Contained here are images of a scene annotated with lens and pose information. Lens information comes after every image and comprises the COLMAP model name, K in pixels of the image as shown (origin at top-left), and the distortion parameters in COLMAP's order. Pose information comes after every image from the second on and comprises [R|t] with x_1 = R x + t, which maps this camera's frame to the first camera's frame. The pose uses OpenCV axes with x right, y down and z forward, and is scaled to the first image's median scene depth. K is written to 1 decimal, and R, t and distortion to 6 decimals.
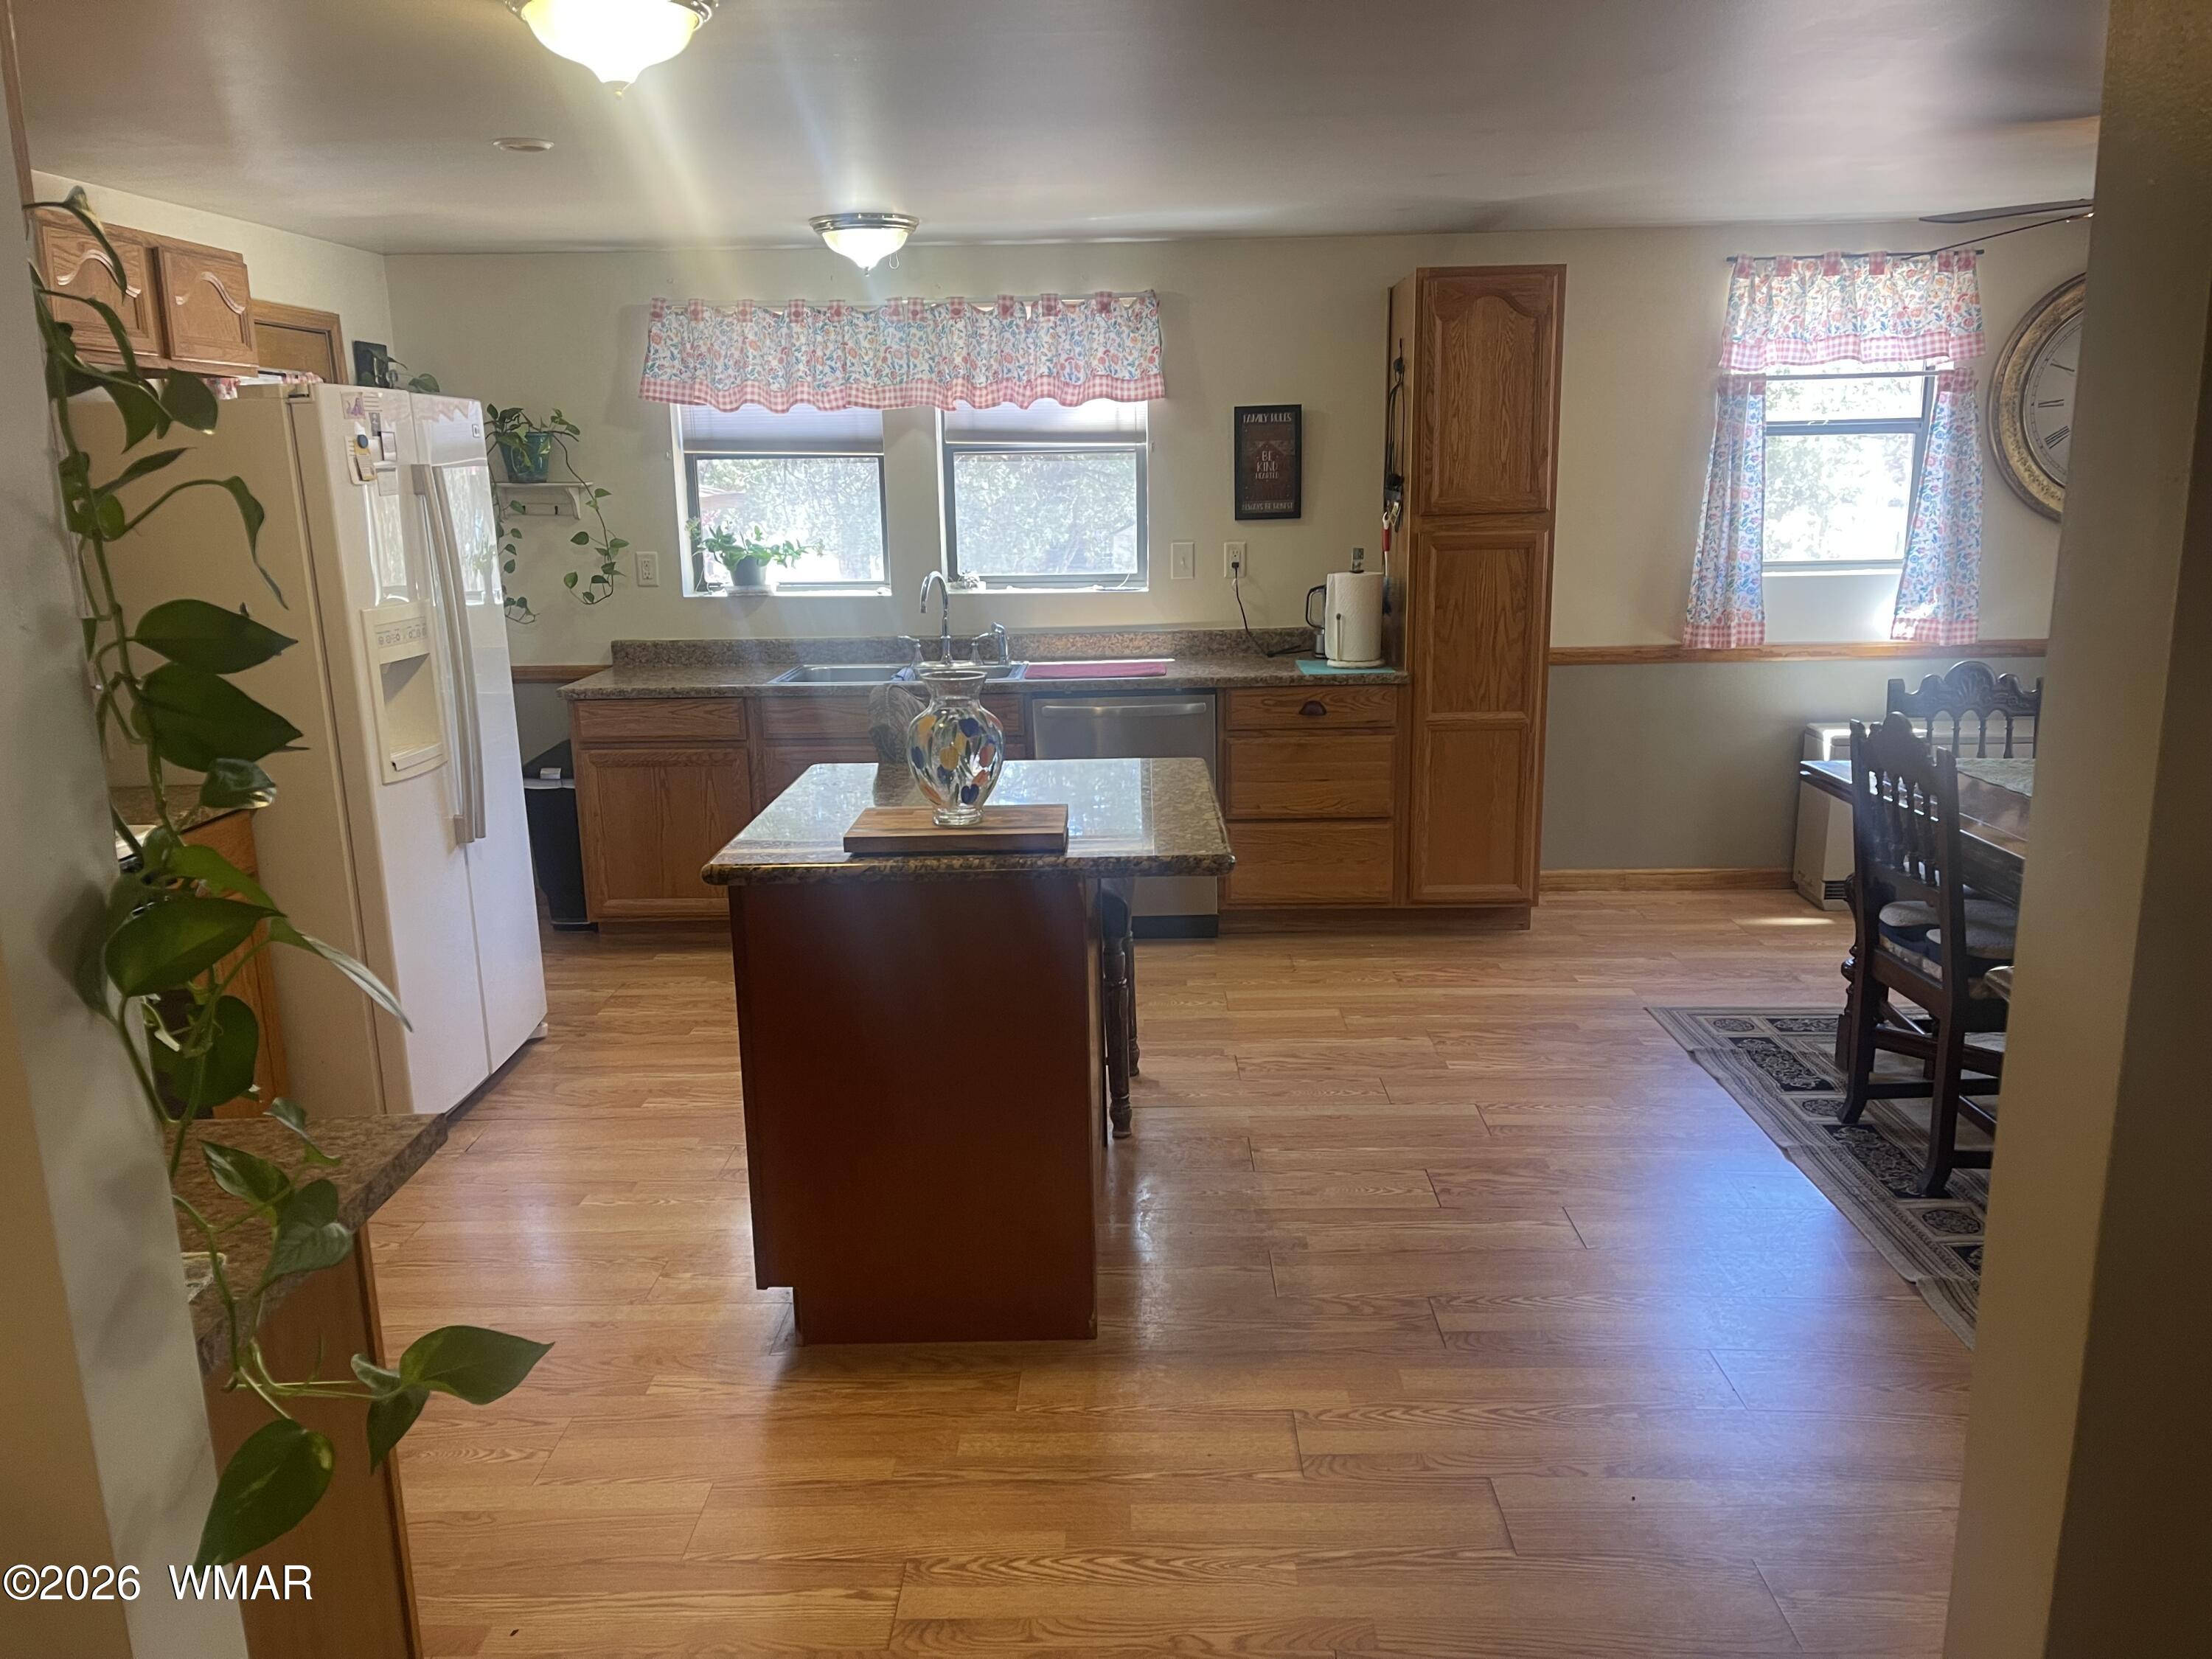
lens RADIAL K [[1688.6, 0, 1102.0], [0, 1688.6, 839.2], [0, 0, 1]] dist [0.083337, -0.099486]
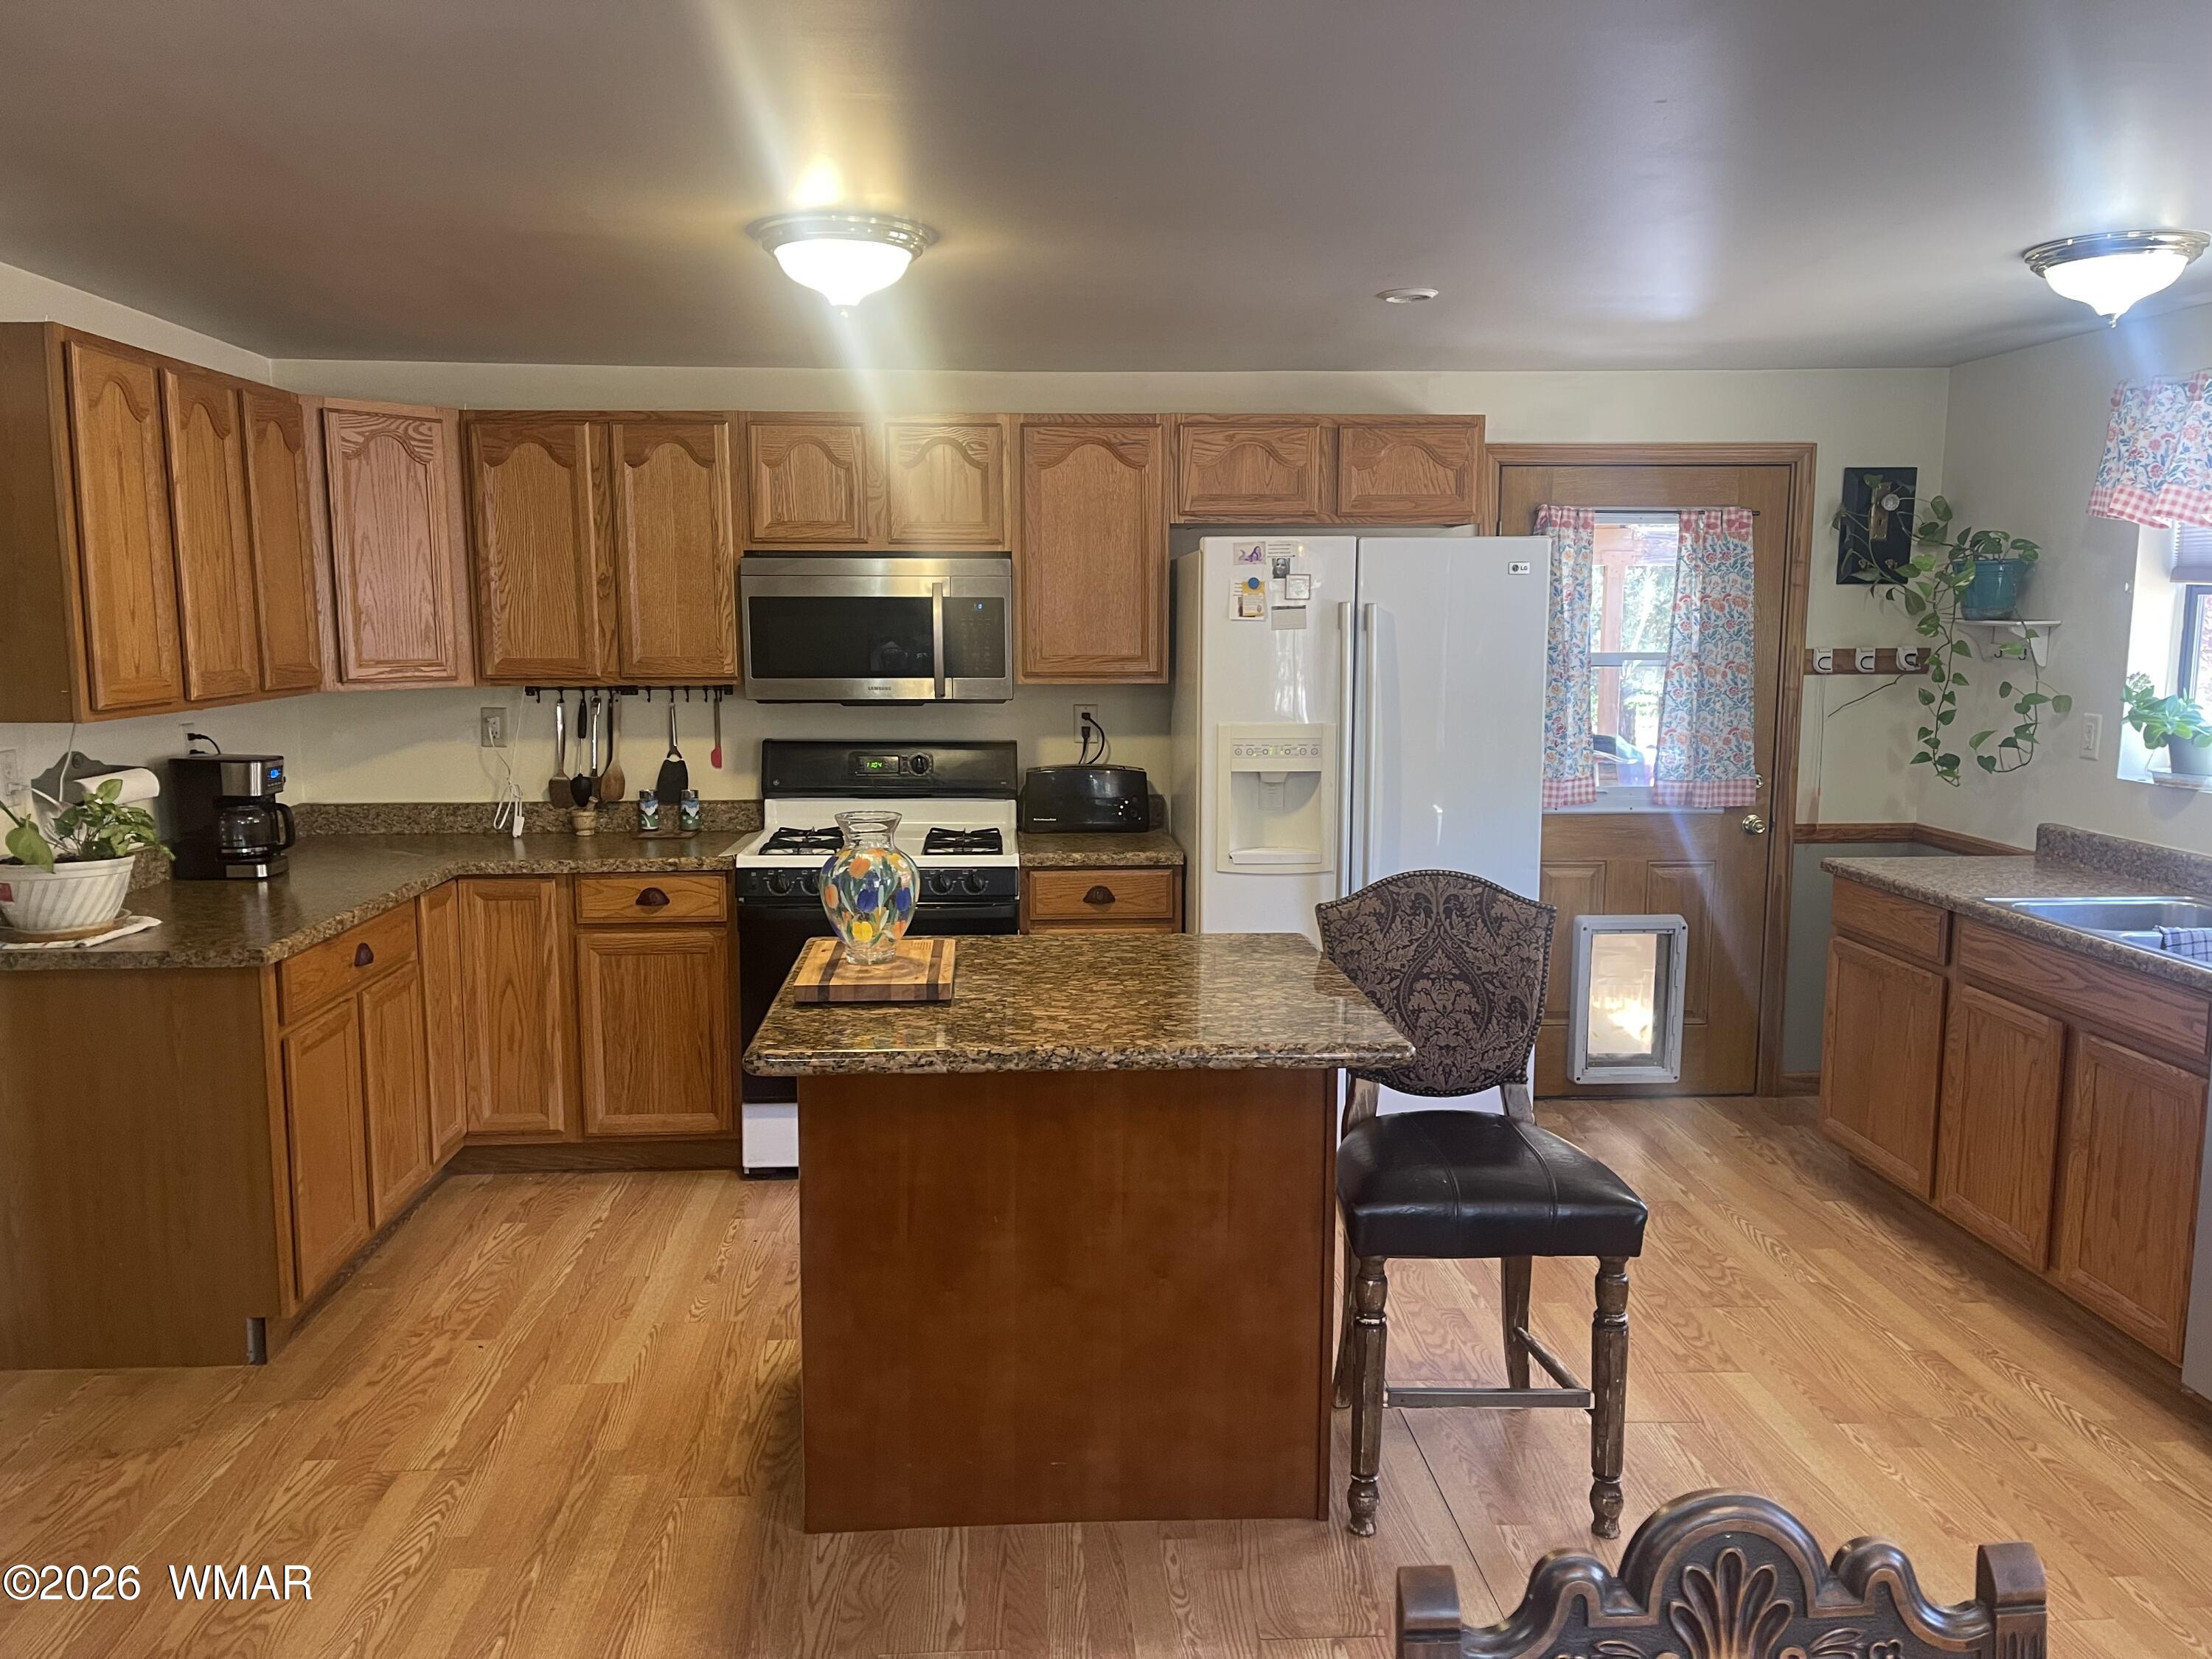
lens RADIAL K [[1688.6, 0, 1102.0], [0, 1688.6, 839.2], [0, 0, 1]] dist [0.083337, -0.099486]
pose [[0.075421, 0.159029, -0.984389, 0.518650], [-0.217831, 0.965985, 0.139366, -0.144533], [0.973068, 0.203919, 0.107497, 0.580380]]
